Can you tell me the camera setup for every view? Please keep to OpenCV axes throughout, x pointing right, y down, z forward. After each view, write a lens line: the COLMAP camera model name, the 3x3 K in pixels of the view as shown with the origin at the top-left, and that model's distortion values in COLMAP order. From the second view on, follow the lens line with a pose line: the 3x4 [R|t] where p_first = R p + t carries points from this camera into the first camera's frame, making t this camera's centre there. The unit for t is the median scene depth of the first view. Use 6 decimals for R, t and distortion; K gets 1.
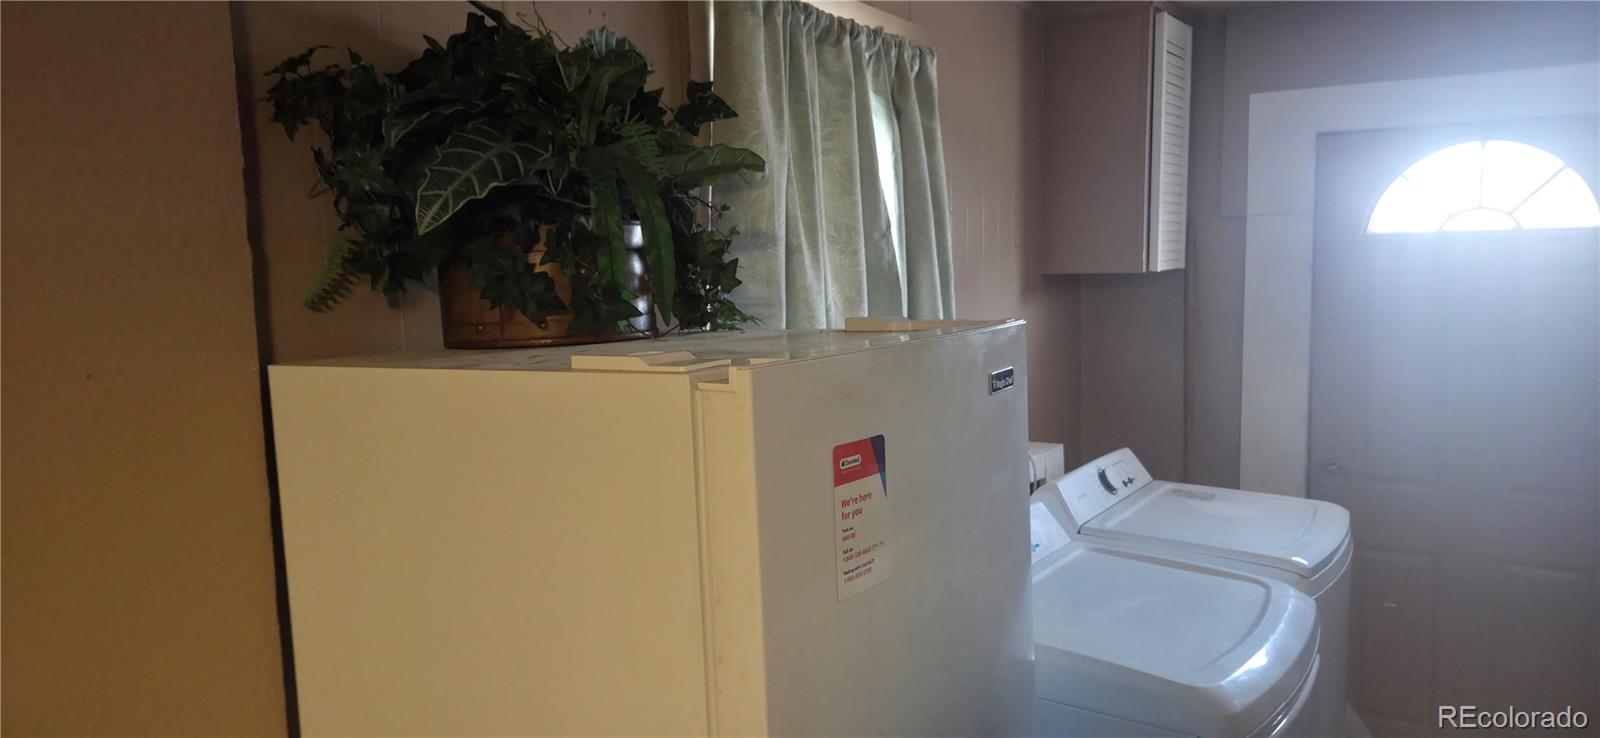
lens RADIAL K [[1029.0, 0, 800.0], [0, 1029.0, 369.0], [0, 0, 1]] dist [0.065396, -0.049481]
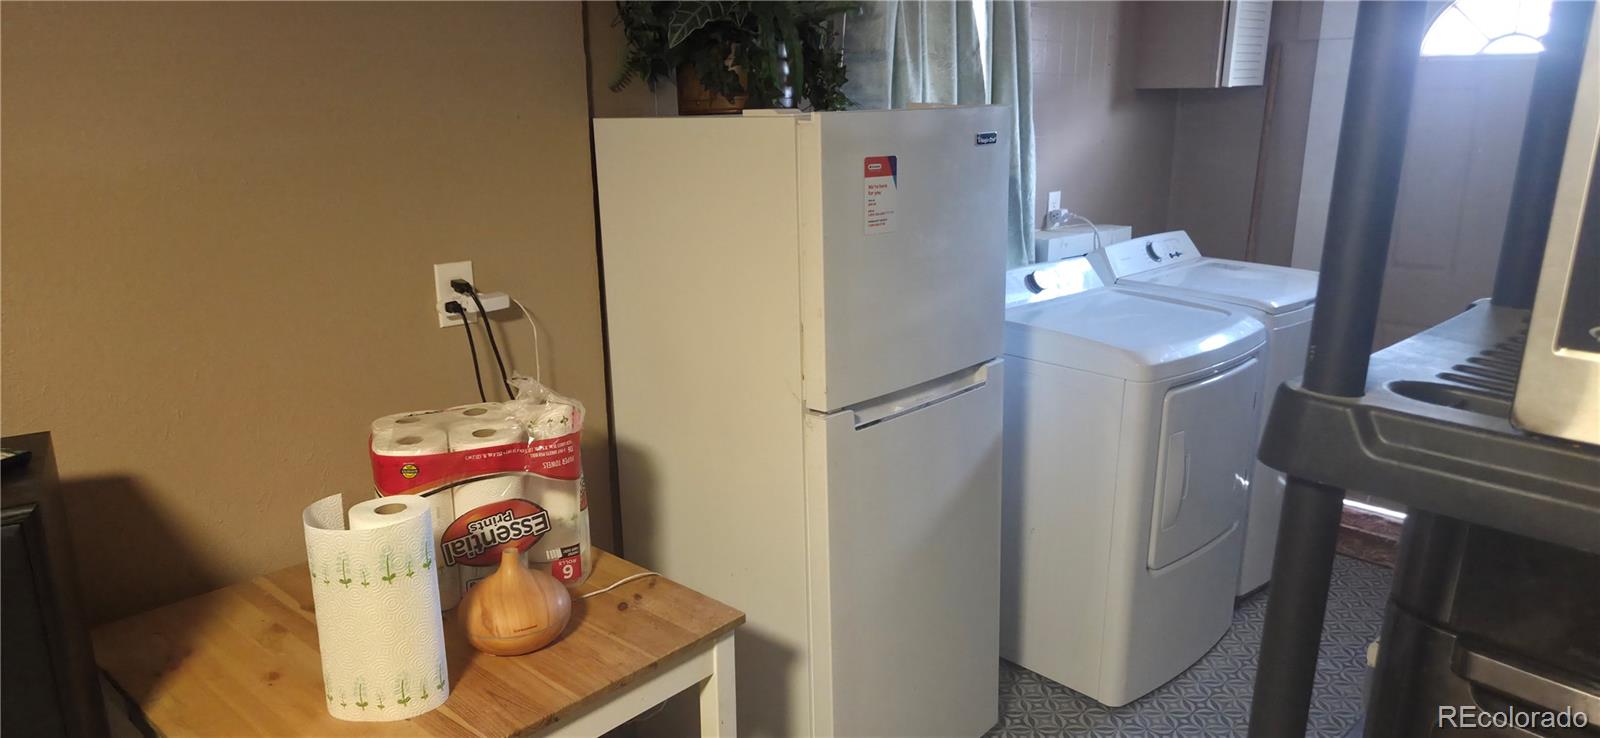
lens RADIAL K [[1029.0, 0, 800.0], [0, 1029.0, 369.0], [0, 0, 1]] dist [0.065396, -0.049481]
pose [[0.981118, 0.066781, -0.181516, 0.205018], [-0.036352, 0.985444, 0.166065, 0.102833], [0.189964, -0.156331, 0.969265, -0.724627]]
